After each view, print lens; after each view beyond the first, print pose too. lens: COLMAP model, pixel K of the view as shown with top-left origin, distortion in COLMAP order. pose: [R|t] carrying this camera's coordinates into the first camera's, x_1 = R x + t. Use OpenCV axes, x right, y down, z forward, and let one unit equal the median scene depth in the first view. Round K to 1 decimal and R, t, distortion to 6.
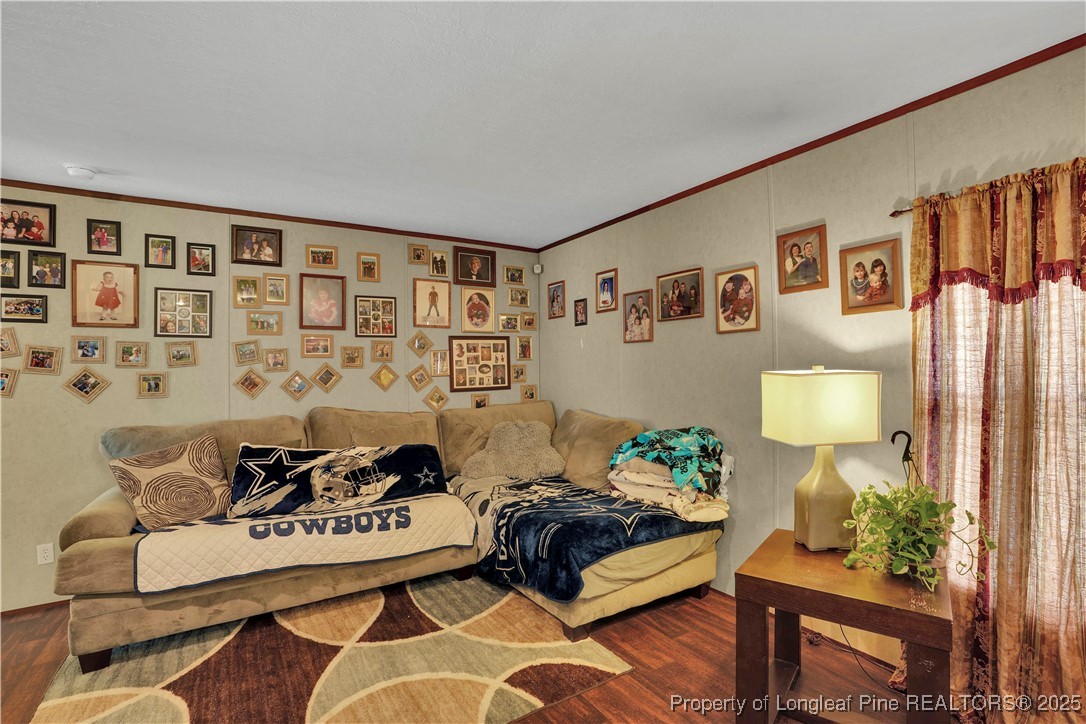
lens RADIAL K [[509.1, 0, 543.0], [0, 509.1, 362.0], [0, 0, 1]] dist [-0.065216, 0.027559]
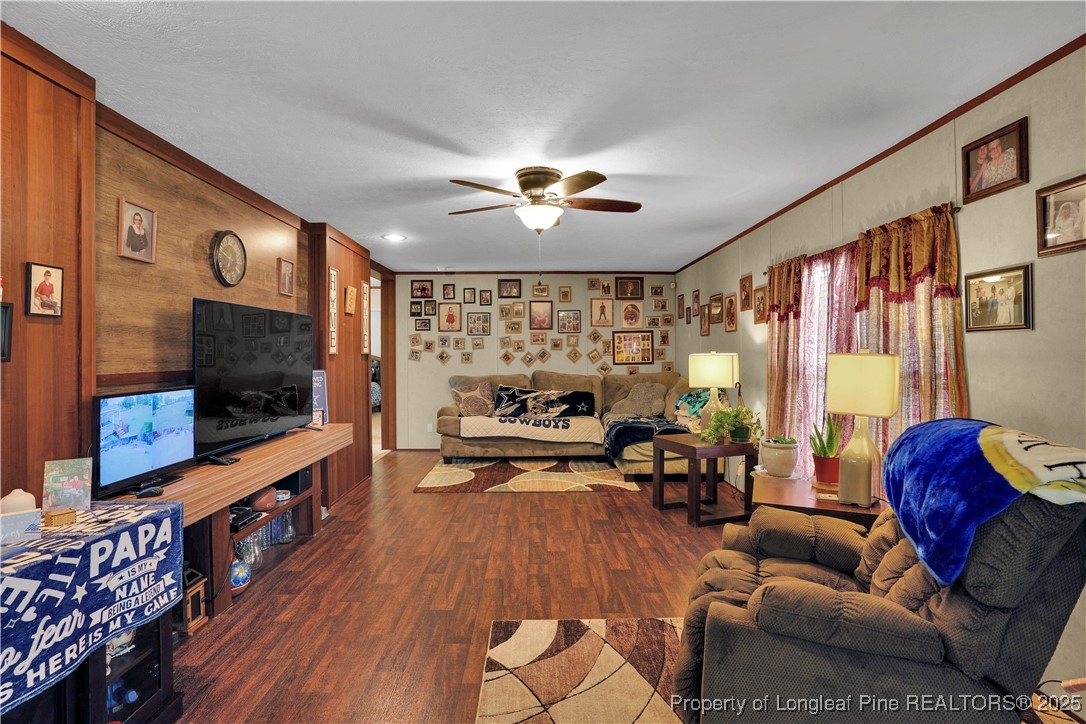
lens RADIAL K [[538.7, 0, 540.0], [0, 538.7, 349.3], [0, 0, 1]] dist [-0.073689, 0.035287]
pose [[0.853062, 0.005932, -0.521776, 0.694199], [0.001074, 0.999913, 0.013124, -0.019756], [0.521809, -0.011756, 0.852982, -0.821651]]
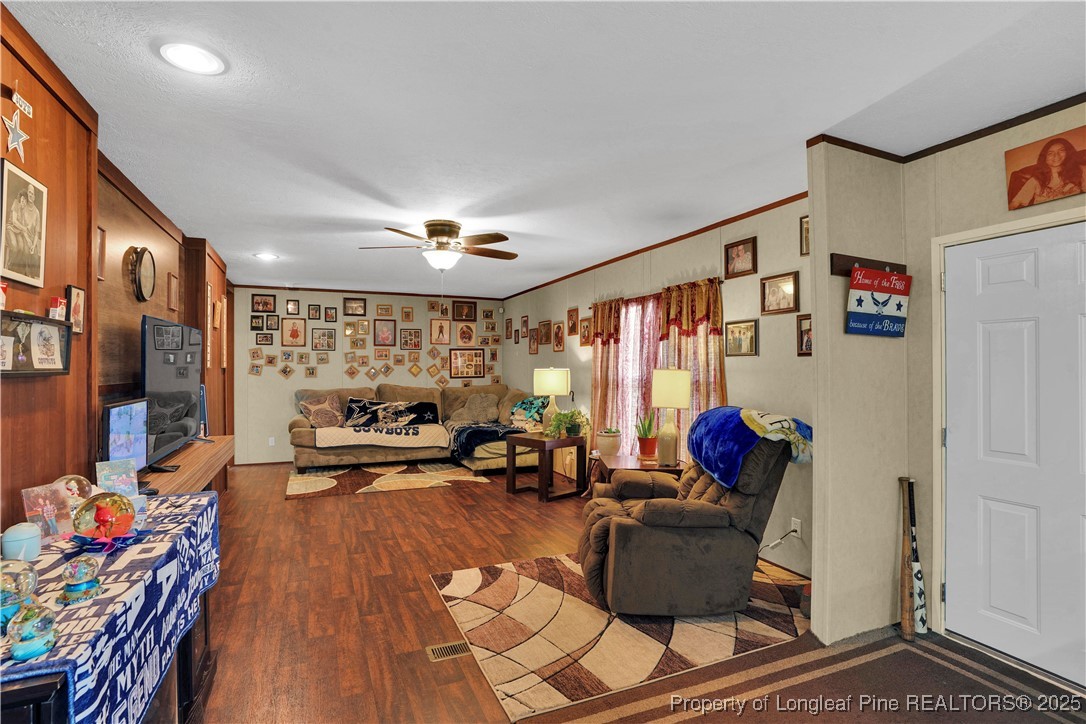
lens RADIAL K [[530.5, 0, 544.3], [0, 530.5, 363.9], [0, 0, 1]] dist [-0.073825, 0.034883]
pose [[0.989422, 0.011704, -0.144590, 0.581783], [-0.010227, 0.999888, 0.010956, -0.025549], [0.144702, -0.009362, 0.989431, -1.160549]]
